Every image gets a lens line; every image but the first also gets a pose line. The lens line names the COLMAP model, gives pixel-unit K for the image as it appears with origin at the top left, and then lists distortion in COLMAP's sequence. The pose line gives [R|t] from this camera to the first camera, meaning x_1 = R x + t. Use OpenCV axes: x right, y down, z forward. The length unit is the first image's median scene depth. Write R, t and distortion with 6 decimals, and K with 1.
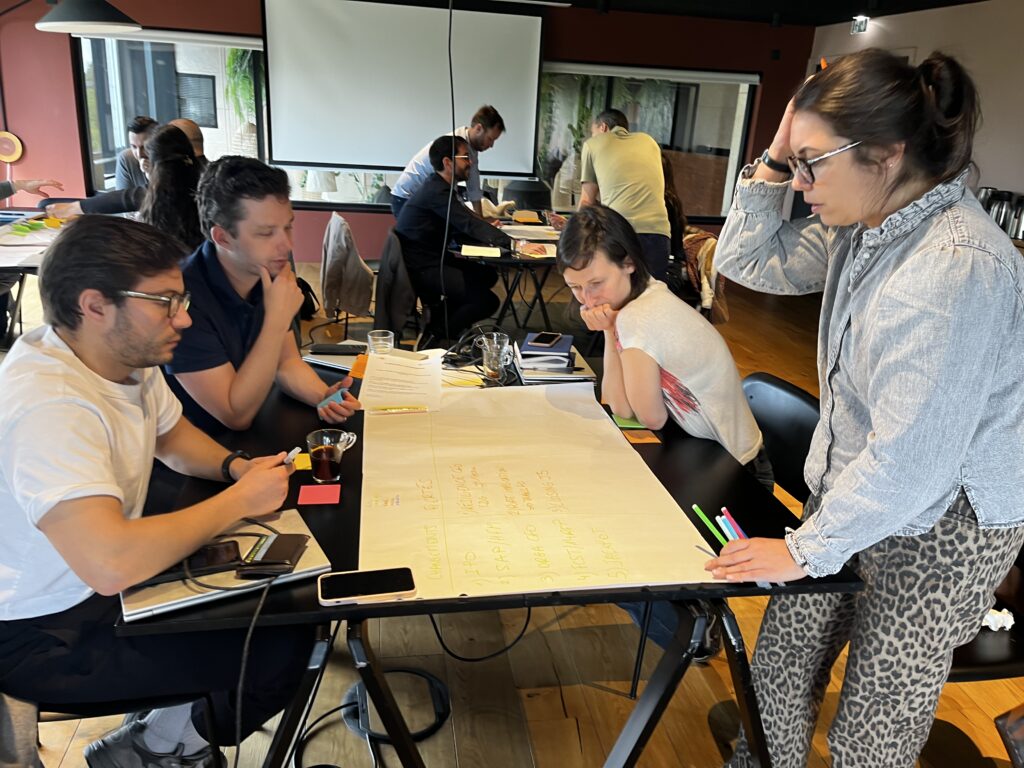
lens RADIAL K [[776.3, 0, 512.0], [0, 776.3, 384.0], [0, 0, 1]] dist [0.054277, -0.098894]
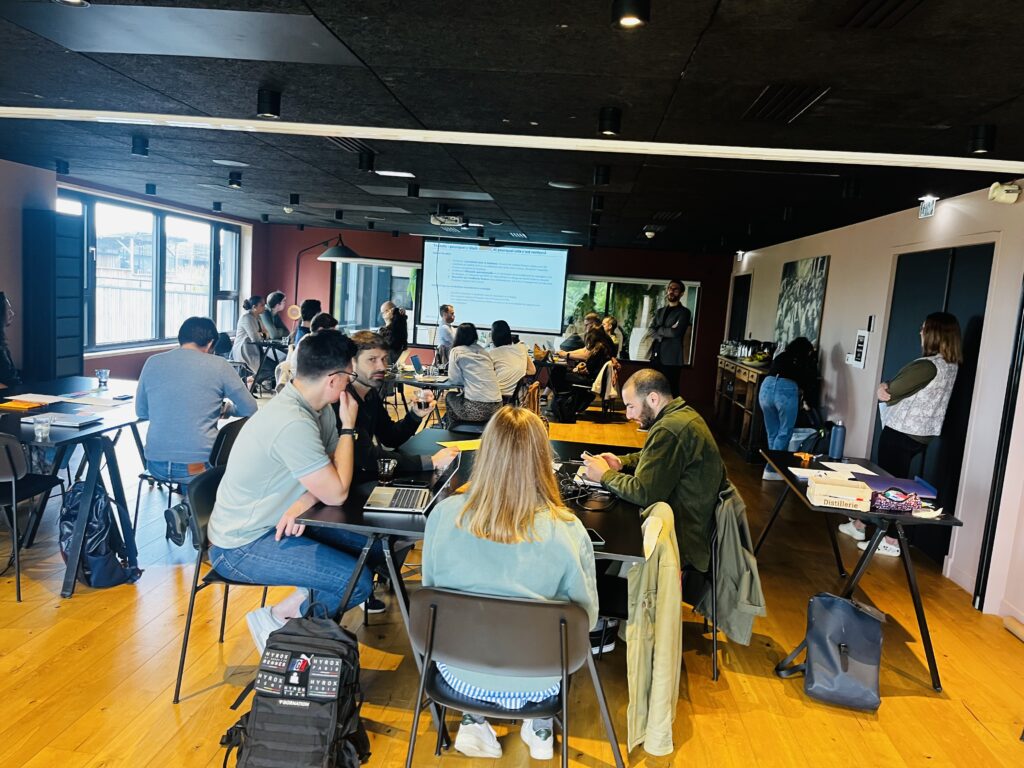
lens RADIAL K [[760.3, 0, 512.0], [0, 760.3, 384.0], [0, 0, 1]] dist [0.002750, 0.000437]
pose [[0.967211, 0.041728, -0.250524, 0.379865], [-0.098451, 0.970884, -0.218385, 0.241359], [0.234117, 0.235889, 0.943157, -0.659132]]
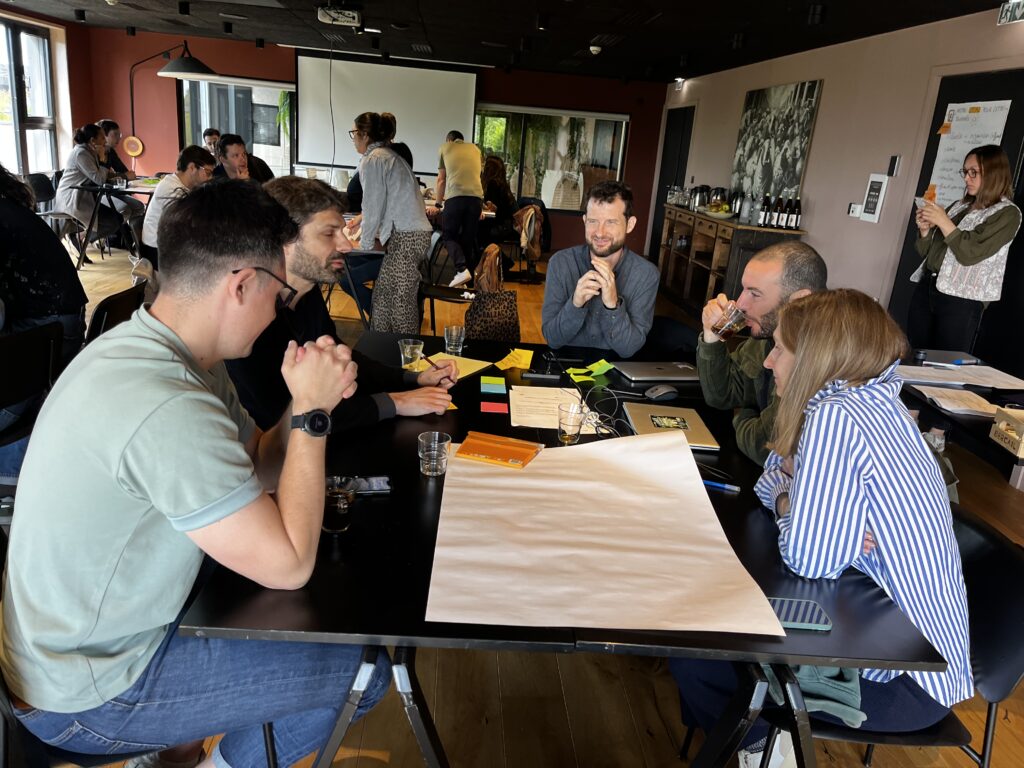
lens RADIAL K [[776.3, 0, 512.0], [0, 776.3, 384.0], [0, 0, 1]] dist [0.054277, -0.098894]
pose [[0.994959, 0.054255, -0.084338, 0.271448], [-0.057678, 0.997585, -0.038691, 0.190173], [0.082035, 0.043360, 0.995686, -0.488949]]
